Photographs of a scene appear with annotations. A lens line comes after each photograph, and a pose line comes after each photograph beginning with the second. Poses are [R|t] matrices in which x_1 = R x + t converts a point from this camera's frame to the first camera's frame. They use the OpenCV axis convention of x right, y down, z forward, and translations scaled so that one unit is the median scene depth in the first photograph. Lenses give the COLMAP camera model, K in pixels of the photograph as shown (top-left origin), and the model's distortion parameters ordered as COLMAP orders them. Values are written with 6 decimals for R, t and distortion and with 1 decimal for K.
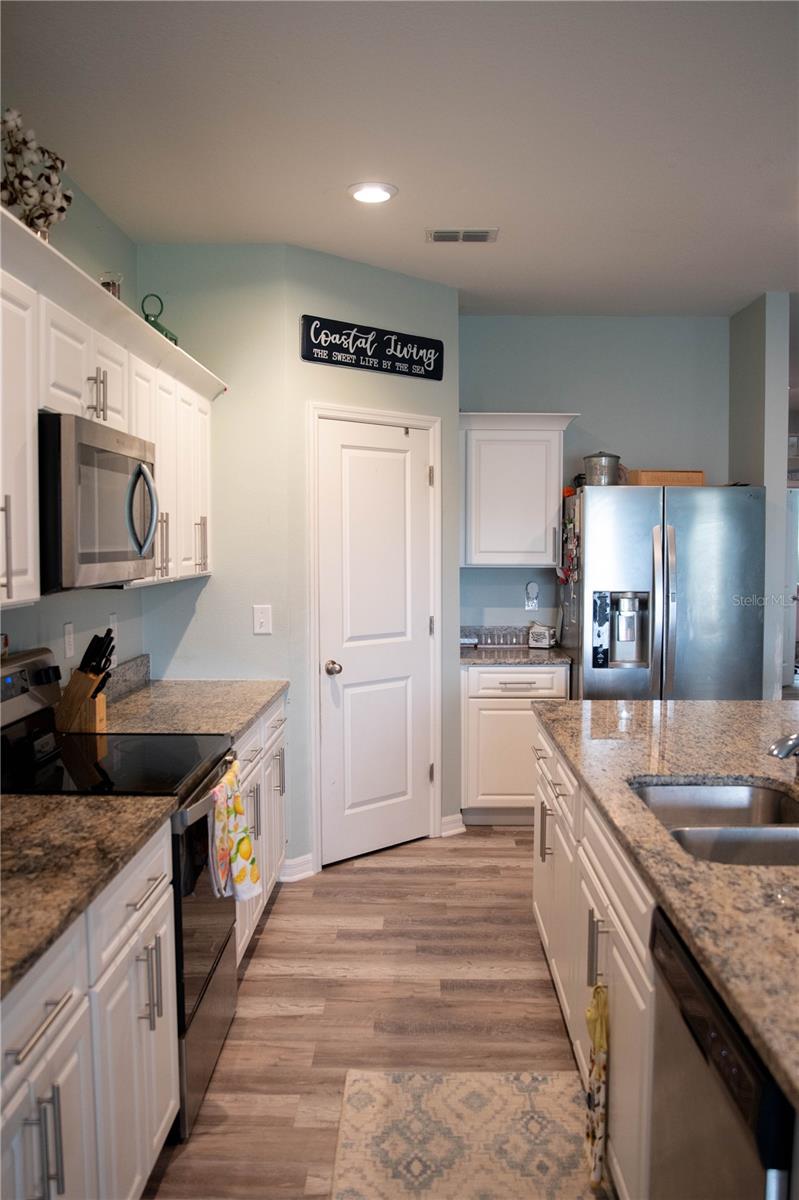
lens RADIAL K [[1020.3, 0, 395.6], [0, 1020.3, 607.3], [0, 0, 1]] dist [-0.100862, 0.067643]
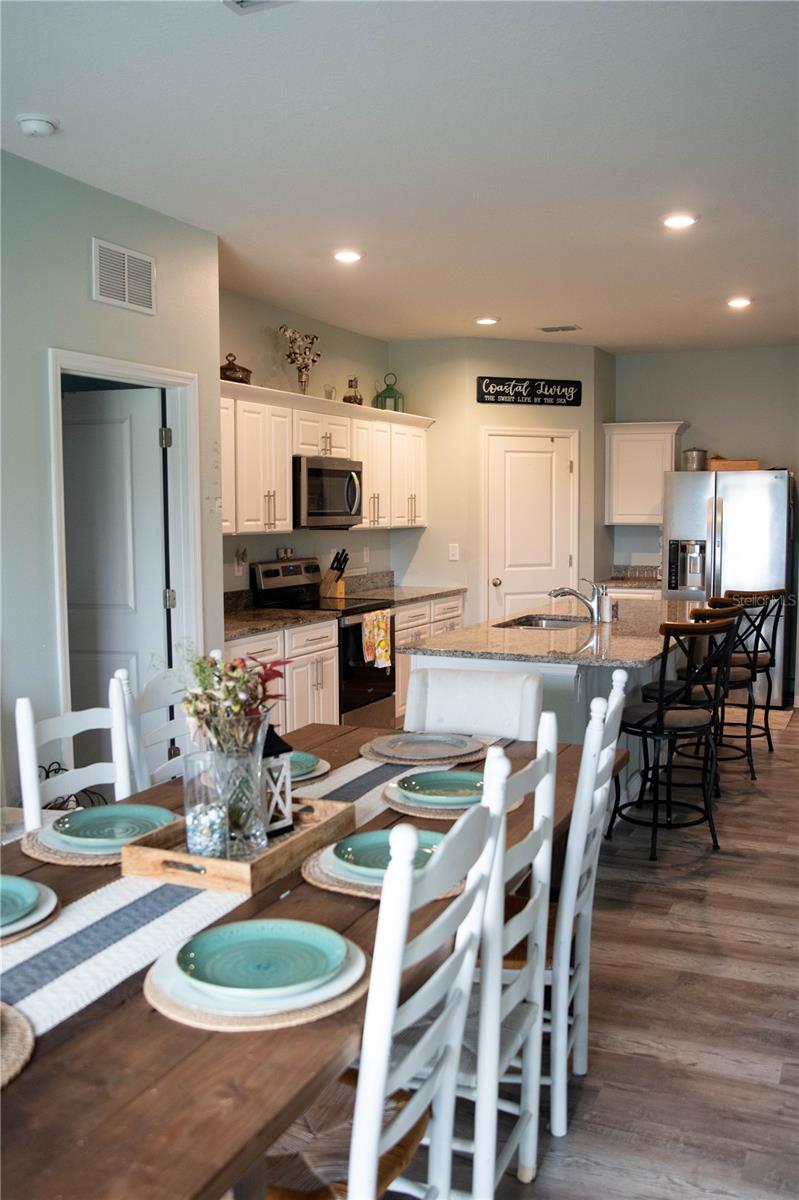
lens RADIAL K [[1058.6, 0, 391.2], [0, 1058.6, 604.7], [0, 0, 1]] dist [-0.107392, 0.021046]
pose [[0.915201, 0.033324, -0.401617, 0.478071], [-0.022766, 0.999259, 0.031035, 0.045276], [0.402354, -0.019260, 0.915282, -0.671748]]
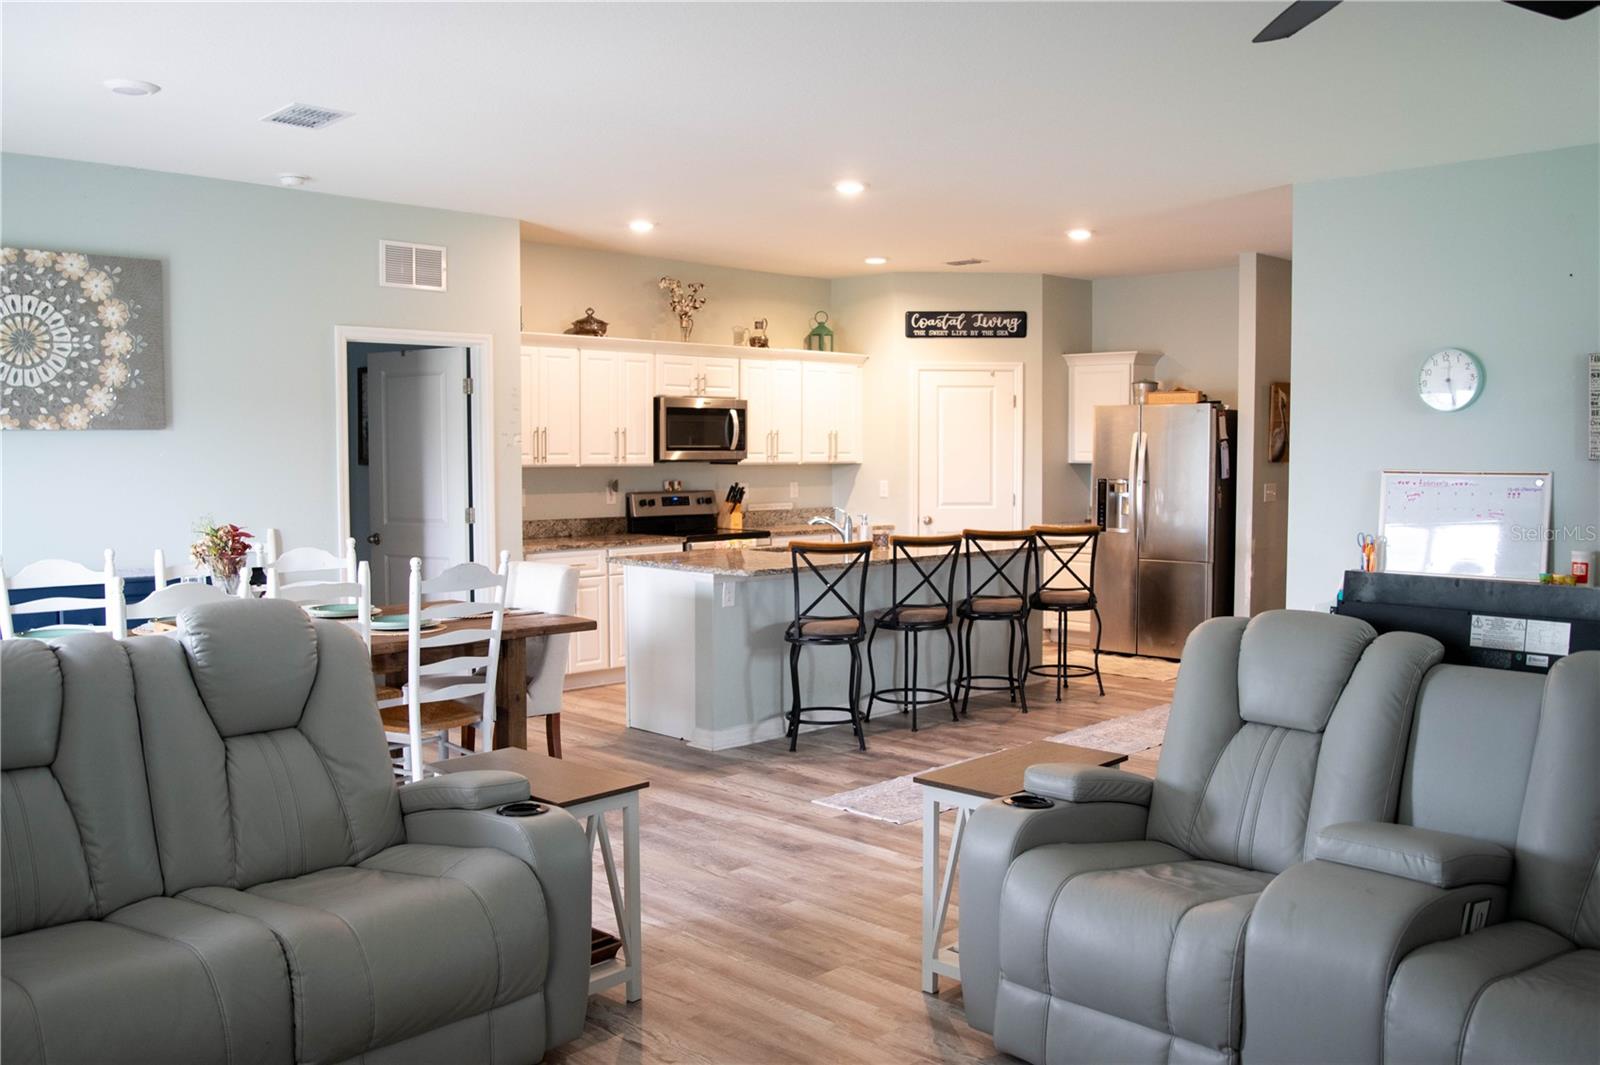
lens RADIAL K [[1360.4, 0, 800.2], [0, 1360.4, 521.8], [0, 0, 1]] dist [-0.100862, 0.067643]
pose [[0.720307, 0.037512, -0.692640, 1.297720], [-0.045051, 0.998958, 0.007251, 0.054019], [0.692191, 0.025981, 0.721247, -0.723500]]
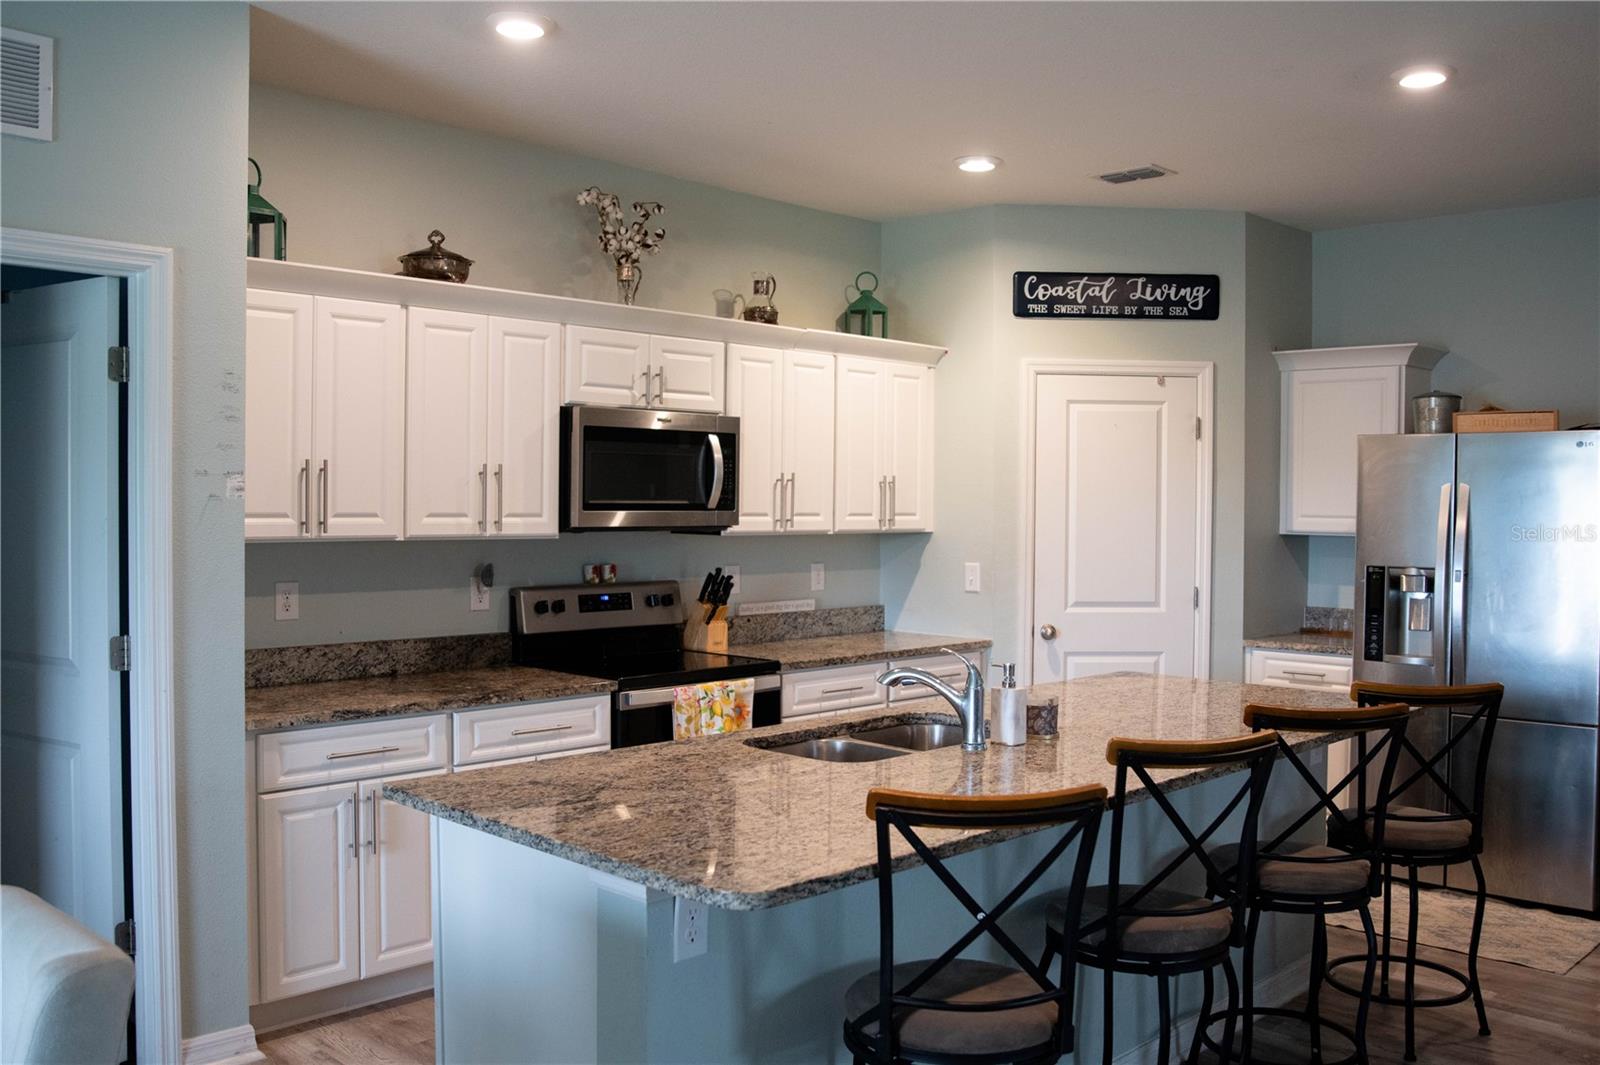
lens RADIAL K [[1360.4, 0, 808.8], [0, 1360.4, 528.9], [0, 0, 1]] dist [-0.100862, 0.067643]
pose [[0.732175, 0.021749, -0.680770, 0.628452], [-0.053768, 0.998217, -0.025938, 0.007298], [0.678991, 0.055595, 0.732038, -0.089621]]
